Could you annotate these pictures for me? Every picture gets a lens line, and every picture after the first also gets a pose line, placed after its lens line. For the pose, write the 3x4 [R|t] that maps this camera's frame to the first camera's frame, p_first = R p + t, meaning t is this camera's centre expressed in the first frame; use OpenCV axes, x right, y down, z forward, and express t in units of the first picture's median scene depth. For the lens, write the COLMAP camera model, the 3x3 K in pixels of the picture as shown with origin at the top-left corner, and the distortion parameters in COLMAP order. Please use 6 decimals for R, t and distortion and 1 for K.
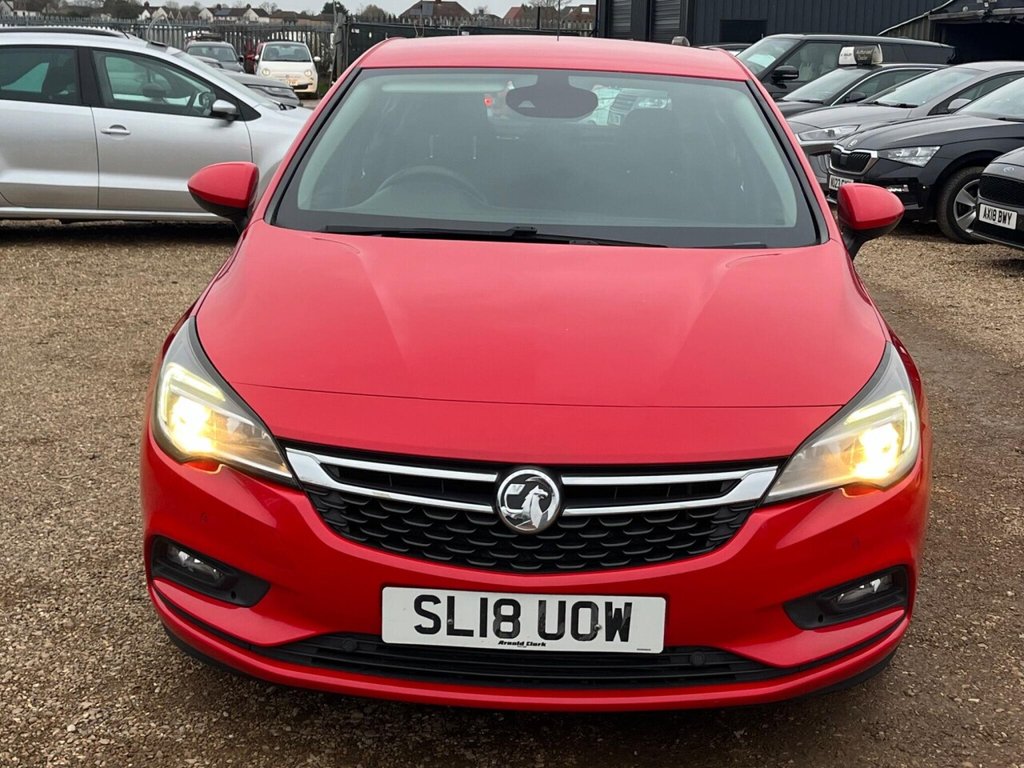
lens RADIAL K [[1474.4, 0, 510.5], [0, 1474.4, 377.1], [0, 0, 1]] dist [0.056310, 0.000000]
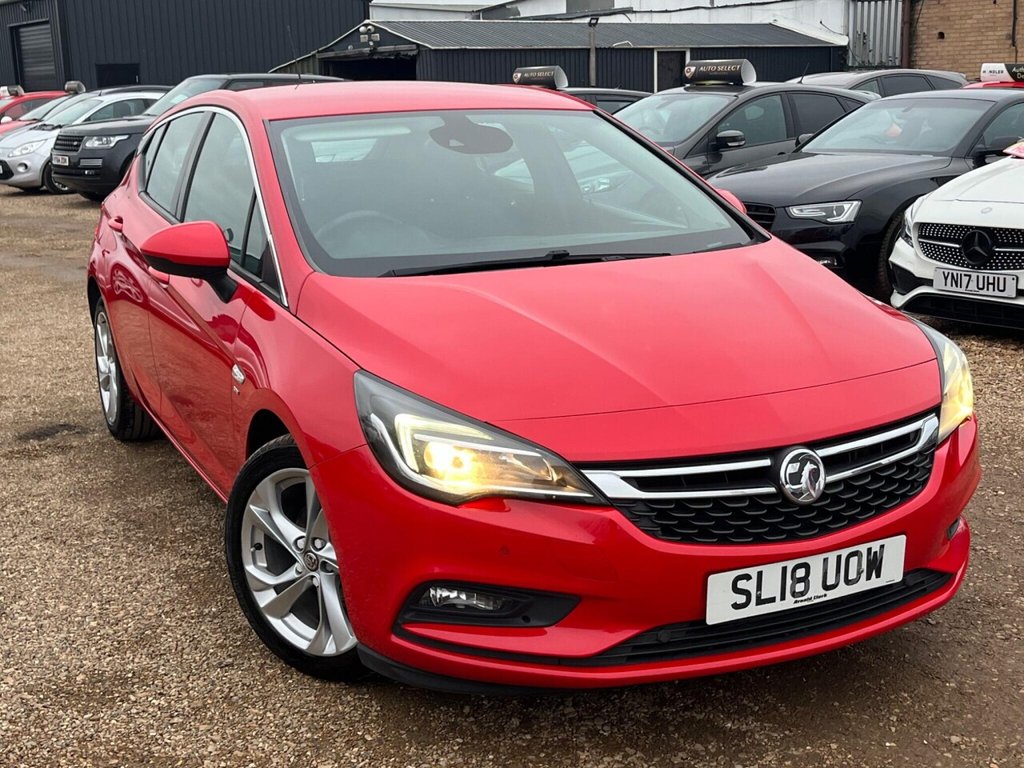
lens RADIAL K [[1313.9, 0, 522.4], [0, 1313.9, 377.0], [0, 0, 1]] dist [-0.006741, 0.000000]
pose [[0.884170, -0.142847, 0.444790, -0.619978], [0.142553, 0.989192, 0.034311, -0.057386], [-0.444884, 0.033069, 0.894978, 0.179310]]
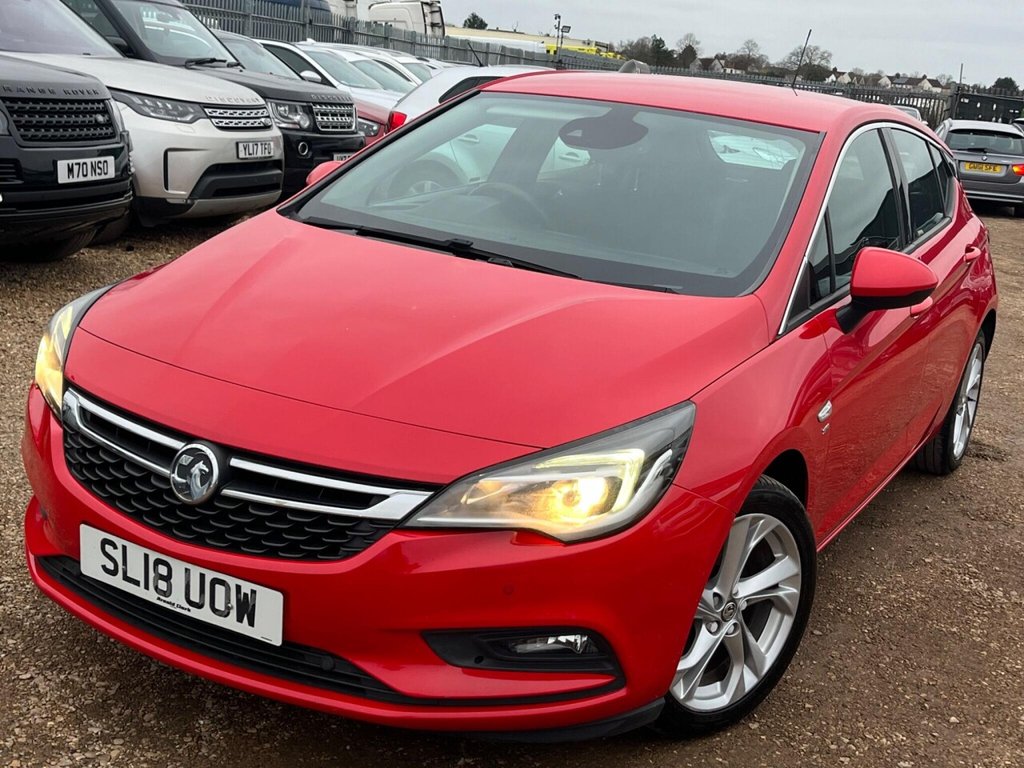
lens RADIAL K [[1286.4, 0, 514.1], [0, 1286.4, 378.8], [0, 0, 1]] dist [0.037300, 0.000000]
pose [[0.890184, 0.171112, -0.422248, 0.590535], [-0.175655, 0.984040, 0.028455, -0.048877], [0.420378, 0.048840, 0.906033, 0.253085]]
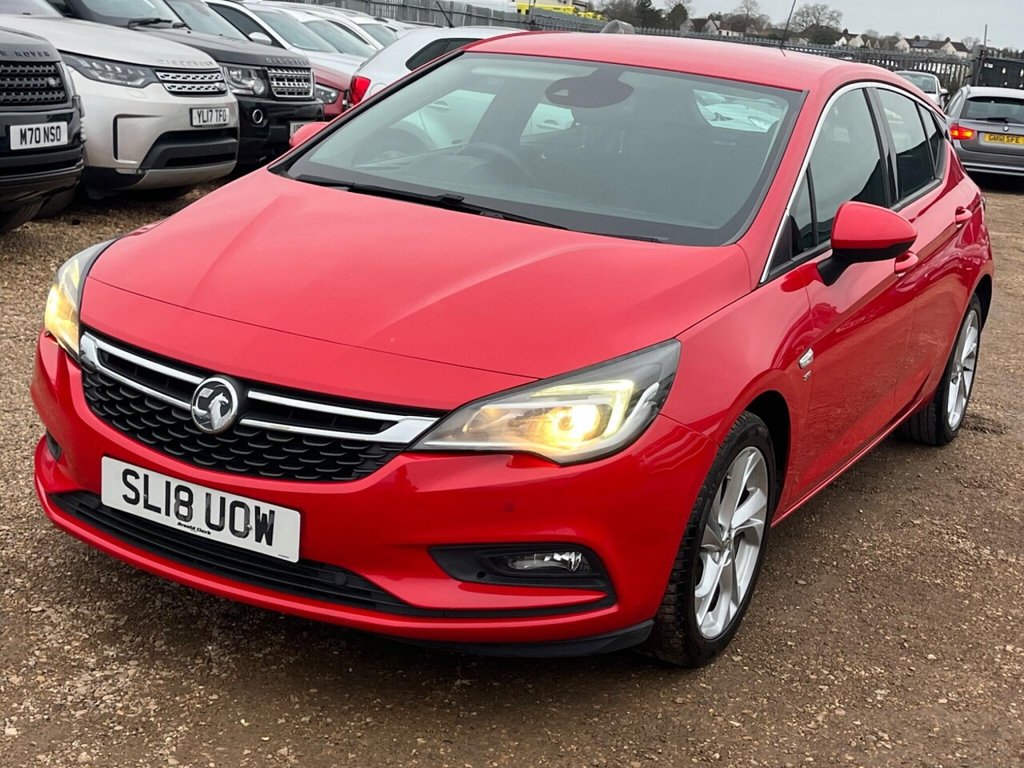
lens RADIAL K [[1474.4, 0, 503.2], [0, 1474.4, 382.1], [0, 0, 1]] dist [0.056310, 0.000000]
pose [[0.897290, 0.166893, -0.408677, 0.667995], [-0.172650, 0.984713, 0.023063, 0.002109], [0.406278, 0.049864, 0.912388, 0.051921]]
